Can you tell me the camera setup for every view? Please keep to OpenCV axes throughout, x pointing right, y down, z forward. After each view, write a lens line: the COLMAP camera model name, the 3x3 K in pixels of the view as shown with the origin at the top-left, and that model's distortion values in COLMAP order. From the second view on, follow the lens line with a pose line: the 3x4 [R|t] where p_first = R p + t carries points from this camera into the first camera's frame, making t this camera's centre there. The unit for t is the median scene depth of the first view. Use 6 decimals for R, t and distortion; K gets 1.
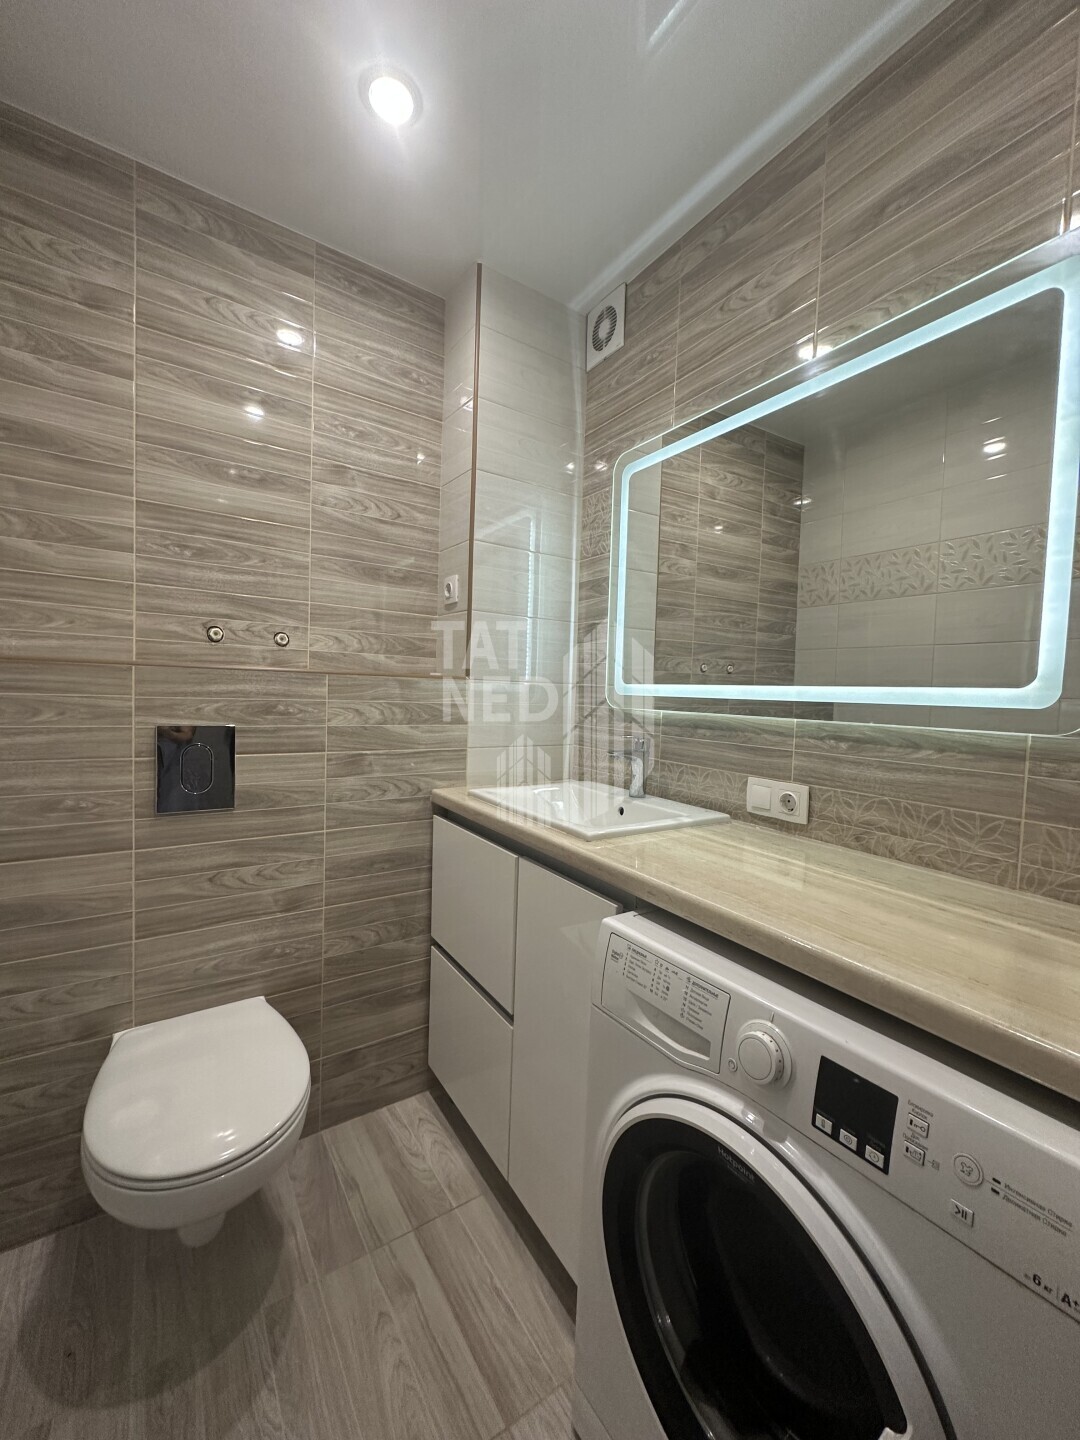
lens RADIAL K [[574.9, 0, 542.0], [0, 574.9, 718.9], [0, 0, 1]] dist [-0.003154, 0.001272]
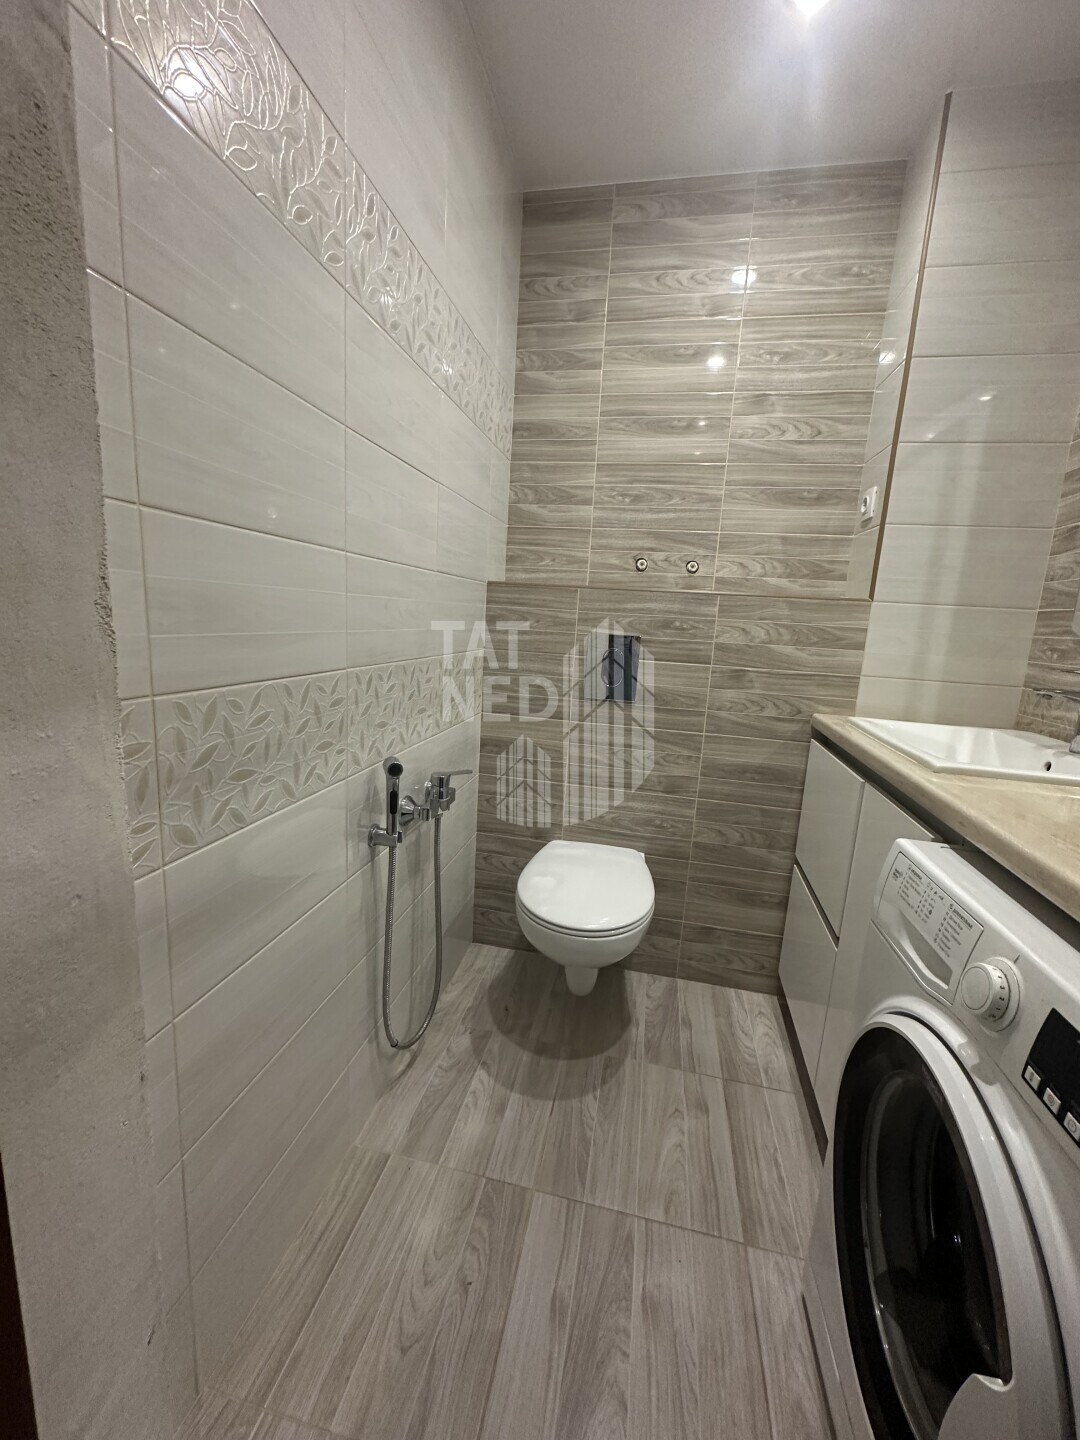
lens RADIAL K [[574.9, 0, 540.6], [0, 574.9, 719.8], [0, 0, 1]] dist [-0.003154, 0.001272]
pose [[0.694752, 0.133419, -0.706767, 0.209447], [-0.068516, 0.990453, 0.119620, 0.052689], [0.715979, -0.034681, 0.697260, -0.038296]]
